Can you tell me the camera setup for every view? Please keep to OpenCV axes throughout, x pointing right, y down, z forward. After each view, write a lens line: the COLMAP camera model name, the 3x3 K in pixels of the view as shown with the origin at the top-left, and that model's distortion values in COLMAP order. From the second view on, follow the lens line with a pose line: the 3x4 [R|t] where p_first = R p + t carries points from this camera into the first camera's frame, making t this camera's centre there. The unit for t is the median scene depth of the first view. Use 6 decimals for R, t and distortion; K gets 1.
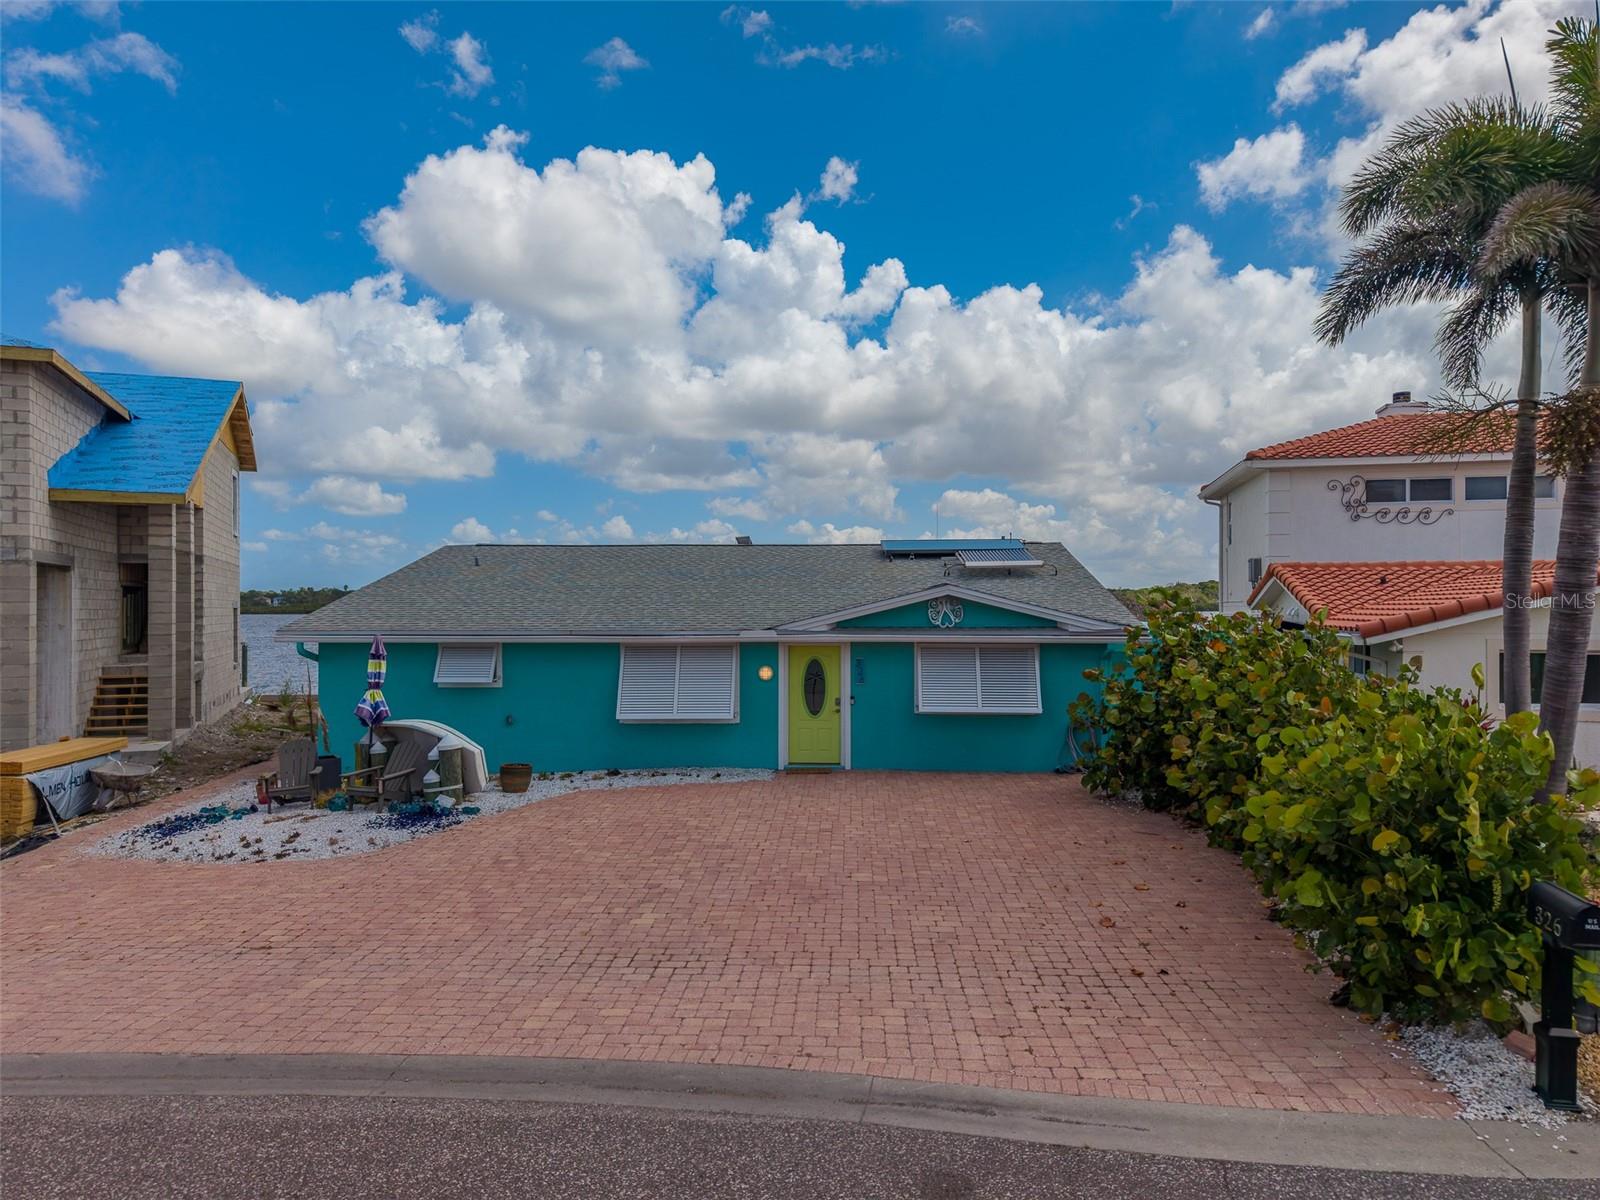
lens RADIAL K [[1065.1, 0, 790.8], [0, 1065.1, 619.0], [0, 0, 1]] dist [0.041032, -0.022587]
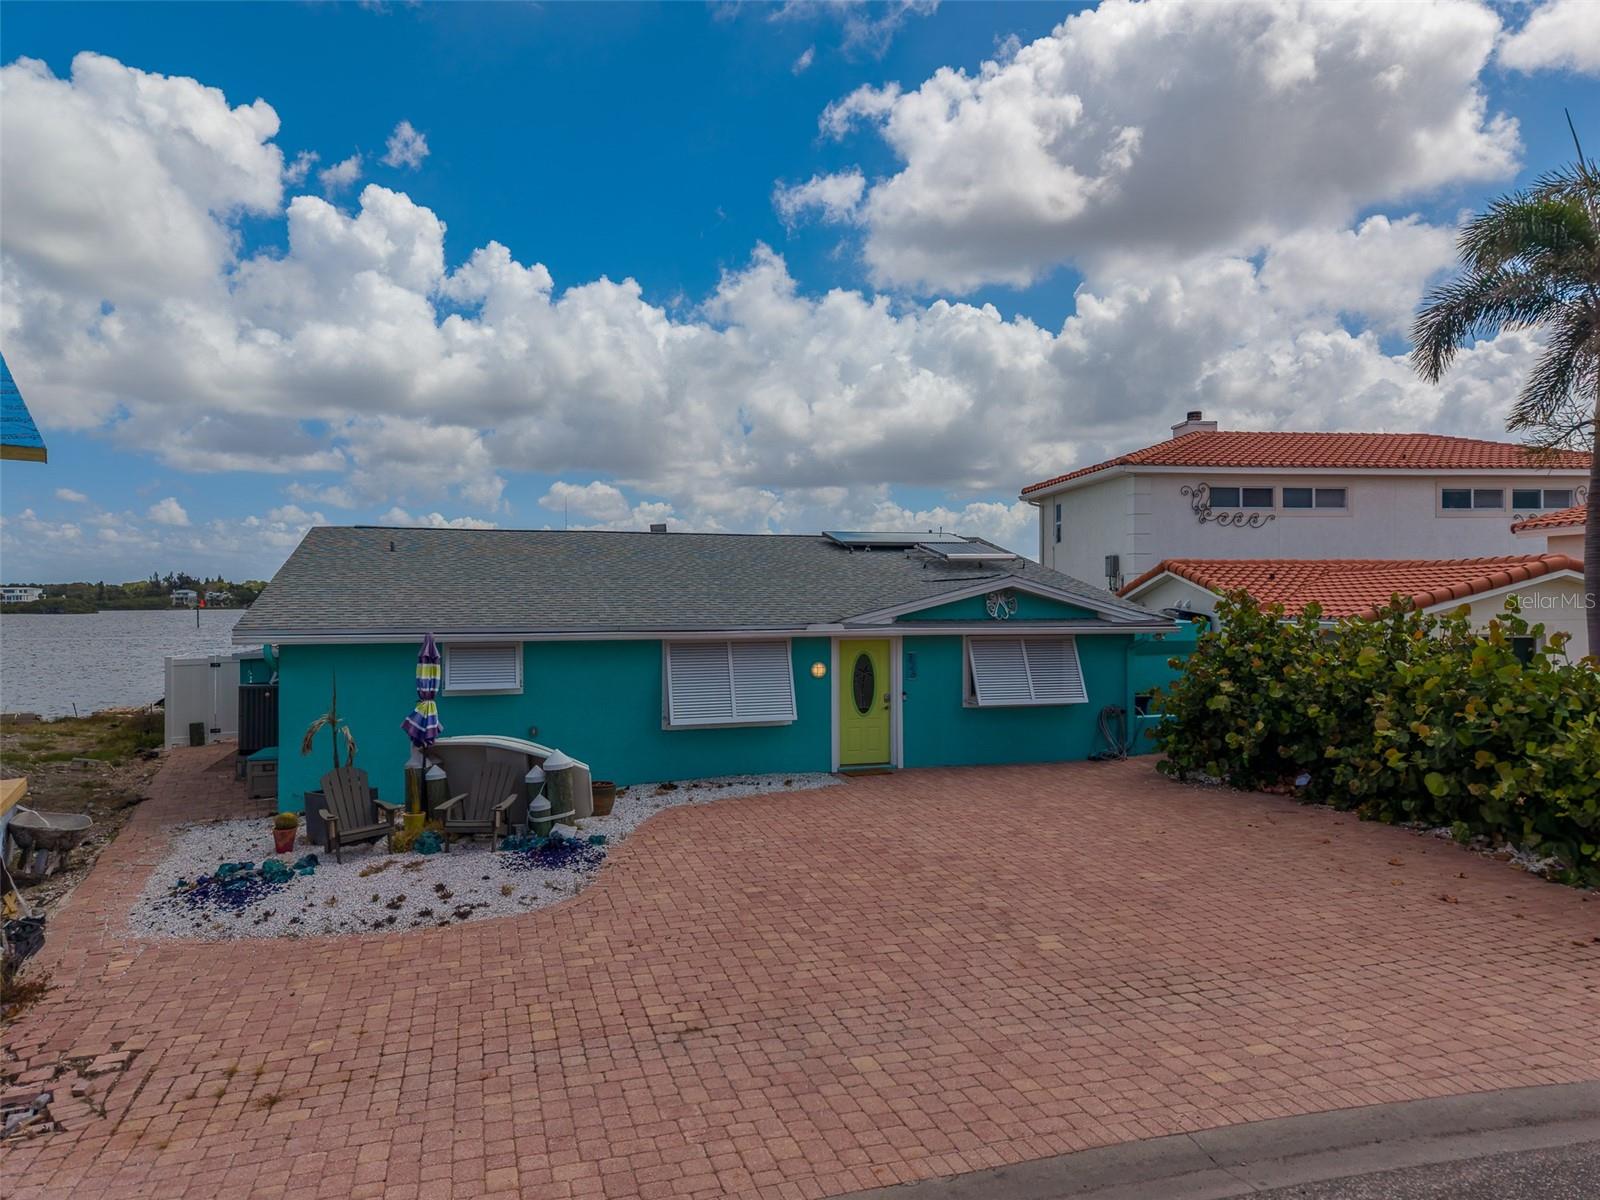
lens RADIAL K [[1065.1, 0, 779.7], [0, 1065.1, 627.0], [0, 0, 1]] dist [0.041032, -0.022587]
pose [[0.937945, -0.009315, 0.346658, -0.453160], [0.004852, 0.999894, 0.013740, 0.000108], [-0.346749, -0.011206, 0.937891, 0.160261]]
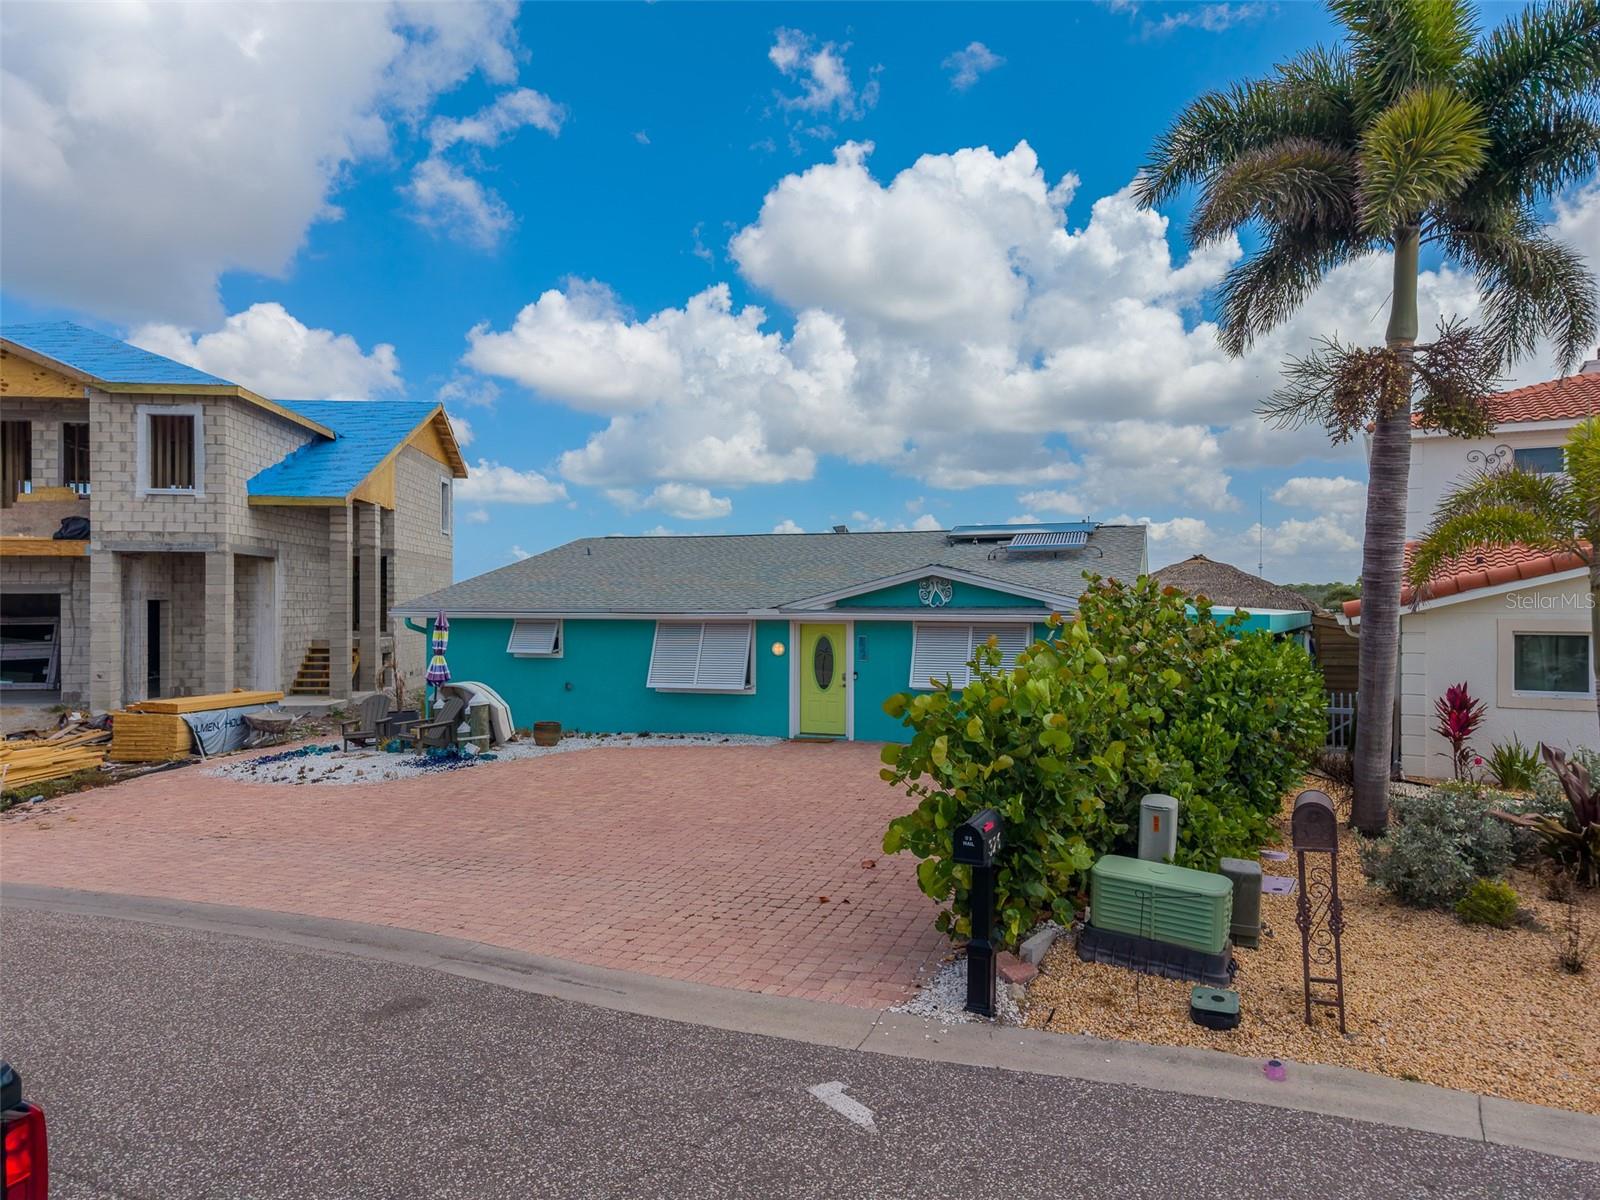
lens RADIAL K [[1065.1, 0, 791.9], [0, 1065.1, 626.0], [0, 0, 1]] dist [0.041032, -0.022587]
pose [[0.959927, 0.007689, -0.280143, 0.349103], [-0.005080, 0.999937, 0.010036, 0.020241], [0.280203, -0.008211, 0.959906, -0.040342]]
